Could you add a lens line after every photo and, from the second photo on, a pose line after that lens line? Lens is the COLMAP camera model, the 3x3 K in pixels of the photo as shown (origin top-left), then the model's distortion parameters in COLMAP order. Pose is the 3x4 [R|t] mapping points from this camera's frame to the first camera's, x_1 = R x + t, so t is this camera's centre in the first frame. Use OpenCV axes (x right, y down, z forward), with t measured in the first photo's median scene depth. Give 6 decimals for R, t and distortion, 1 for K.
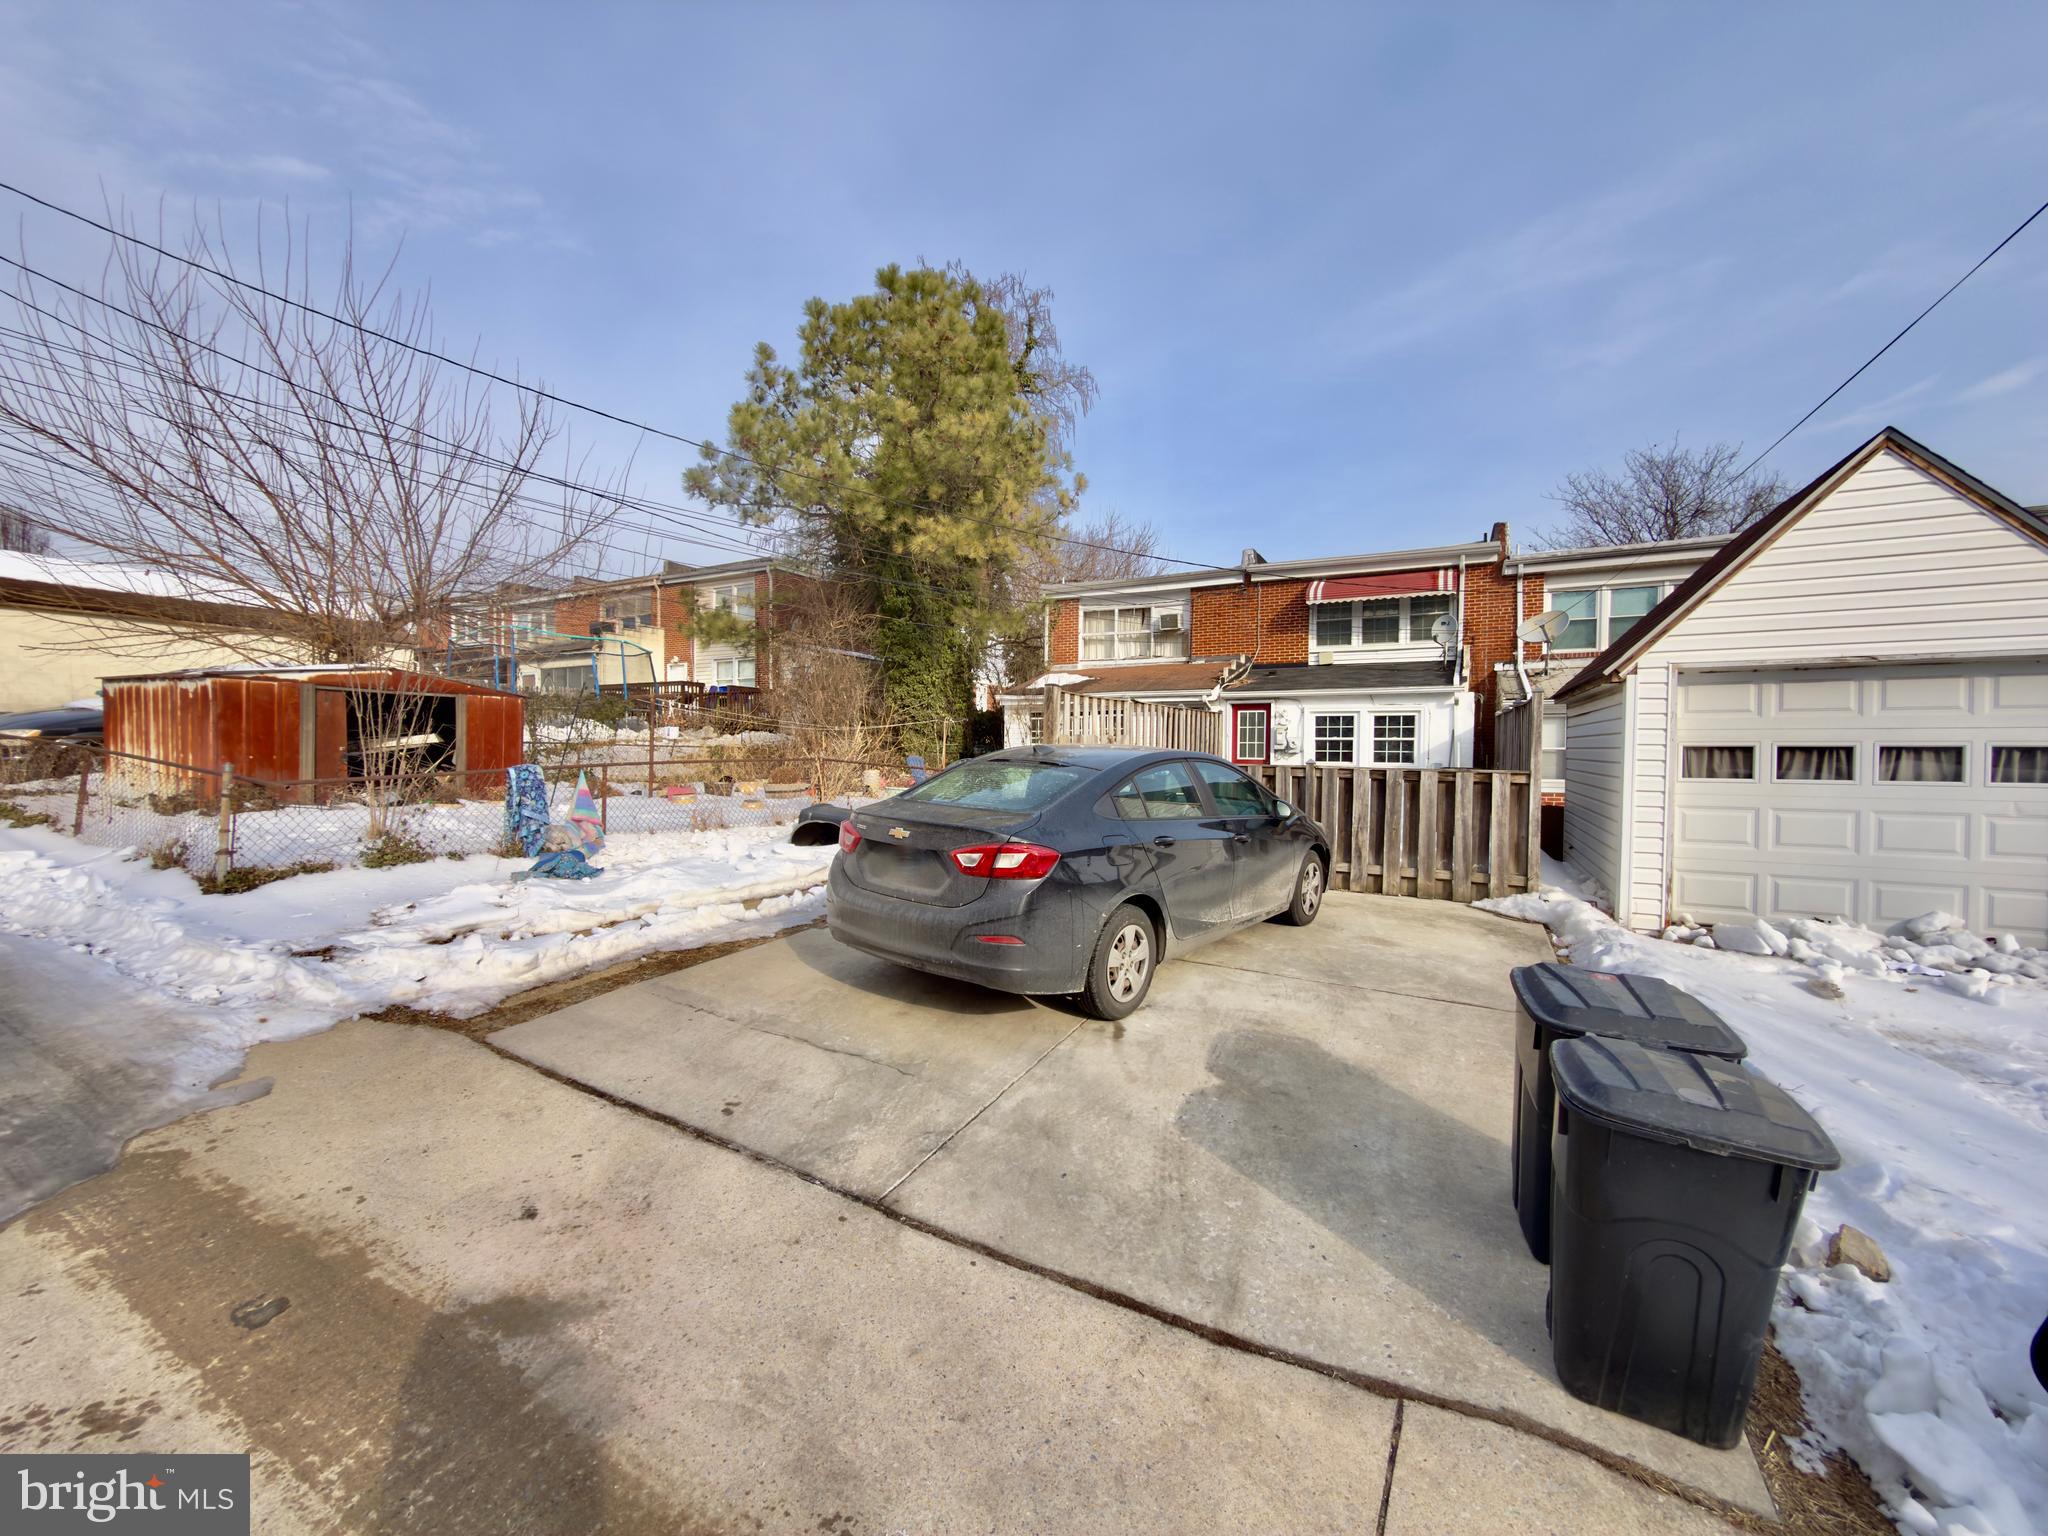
lens RADIAL K [[817.2, 0, 1024.7], [0, 817.2, 773.3], [0, 0, 1]] dist [-0.001400, 0.001071]
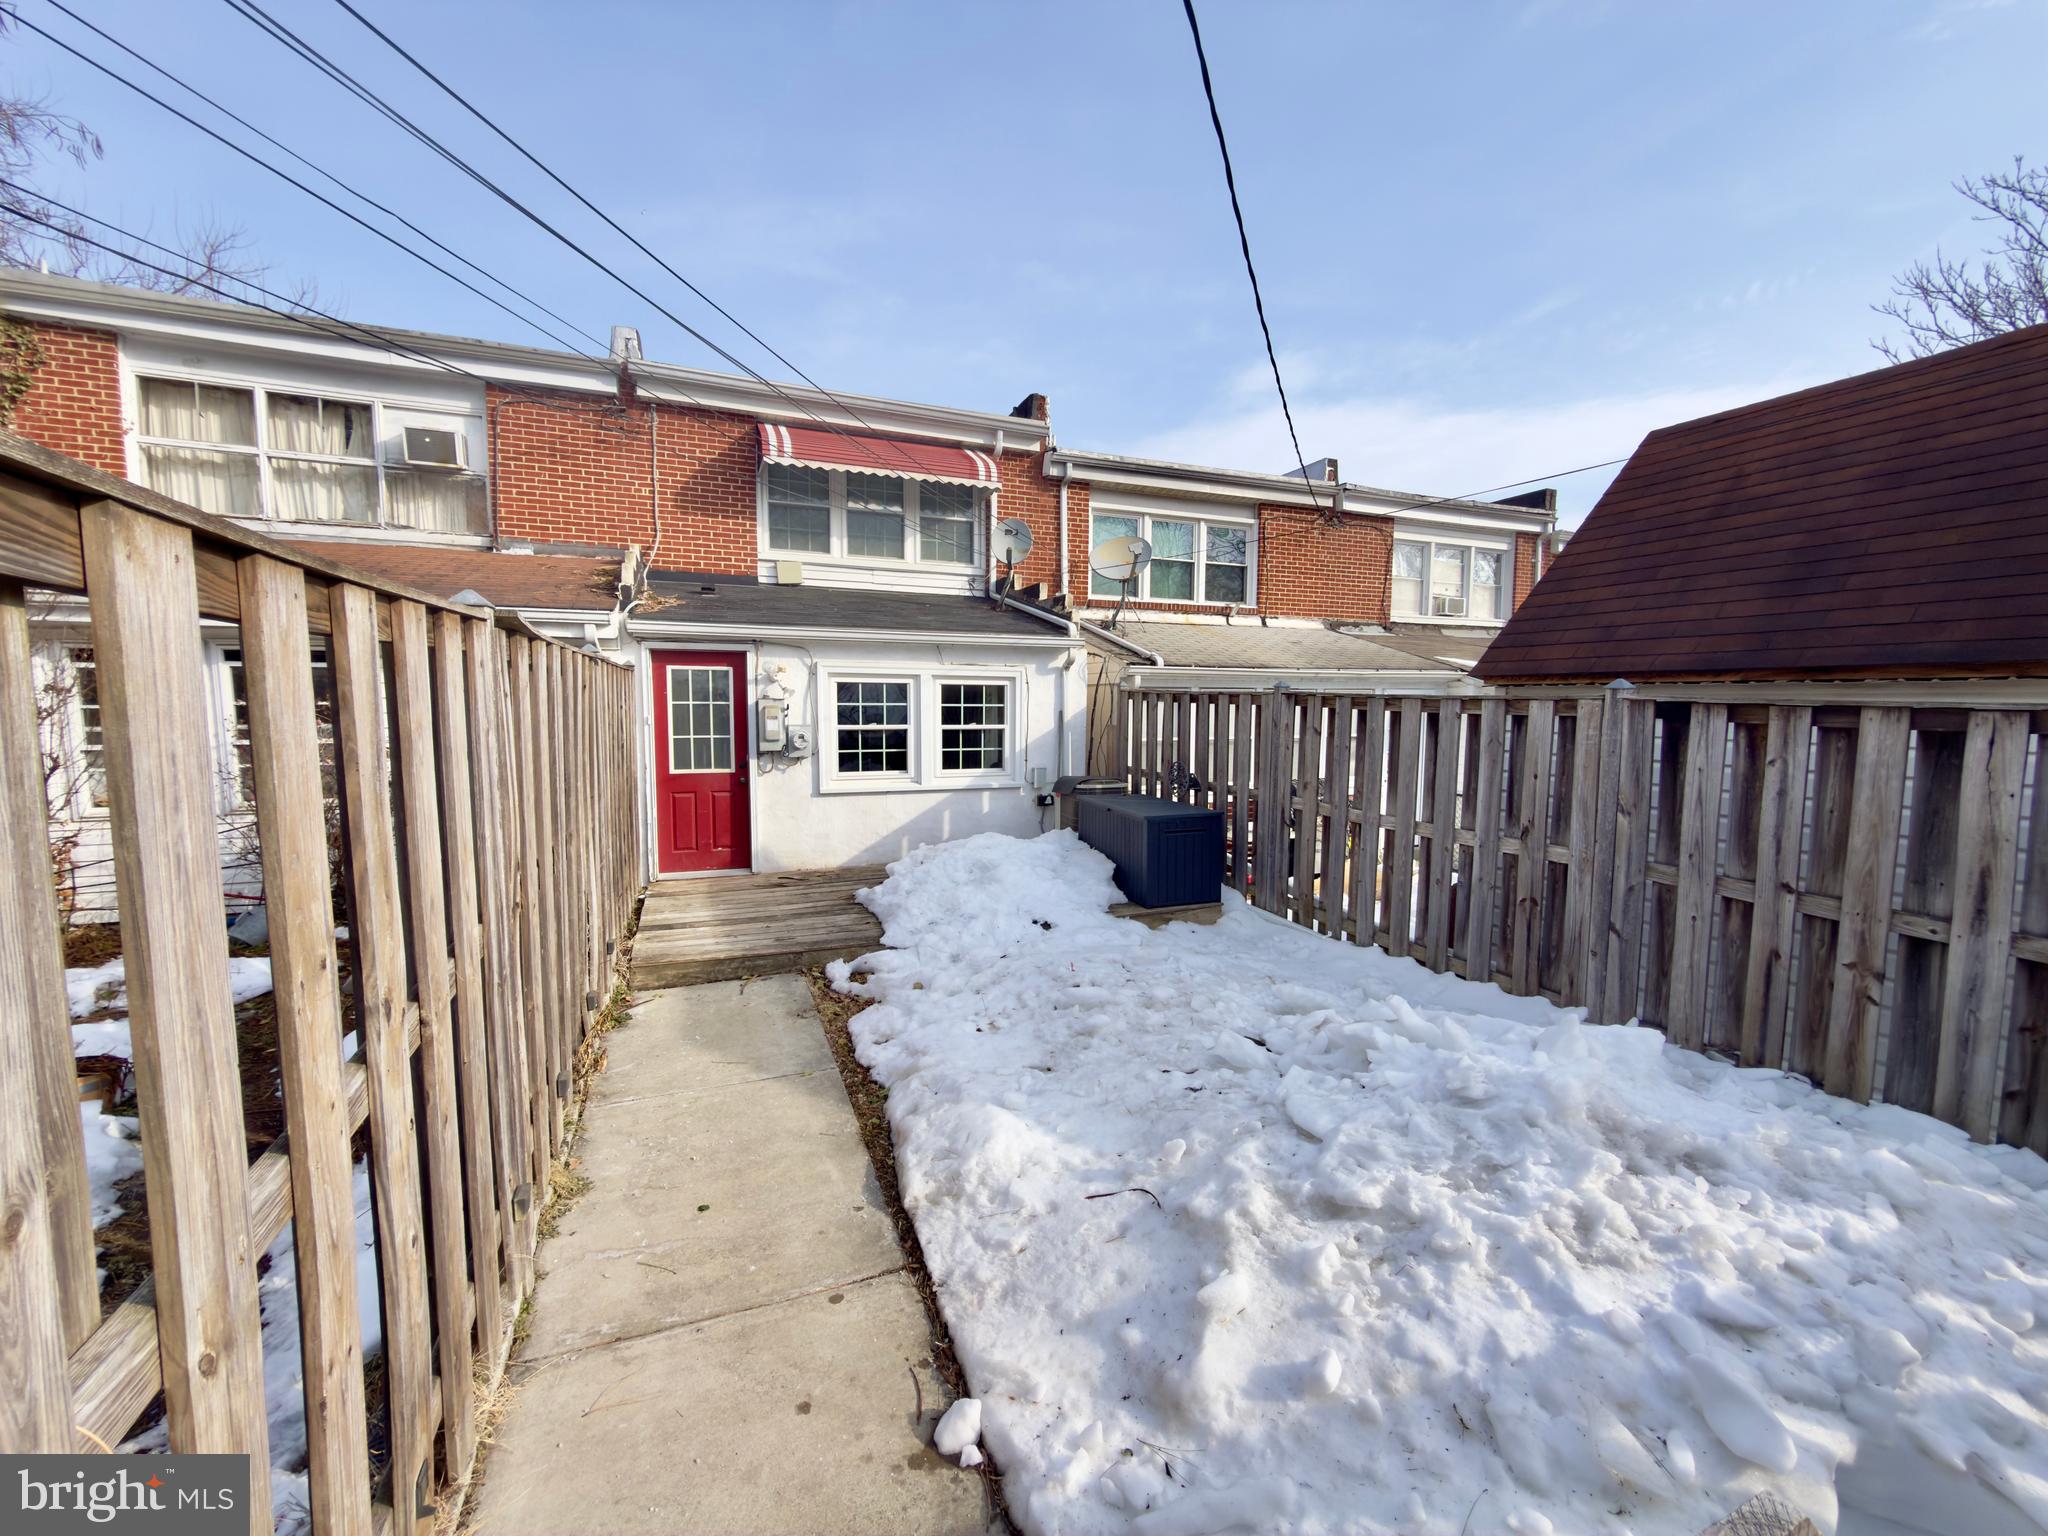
lens RADIAL K [[817.2, 0, 1023.8], [0, 817.2, 765.9], [0, 0, 1]] dist [-0.001400, 0.001071]
pose [[0.637884, -0.064126, 0.767458, 0.042083], [0.019946, 0.997569, 0.066775, -0.049103], [-0.769874, -0.027287, 0.637612, 0.581021]]
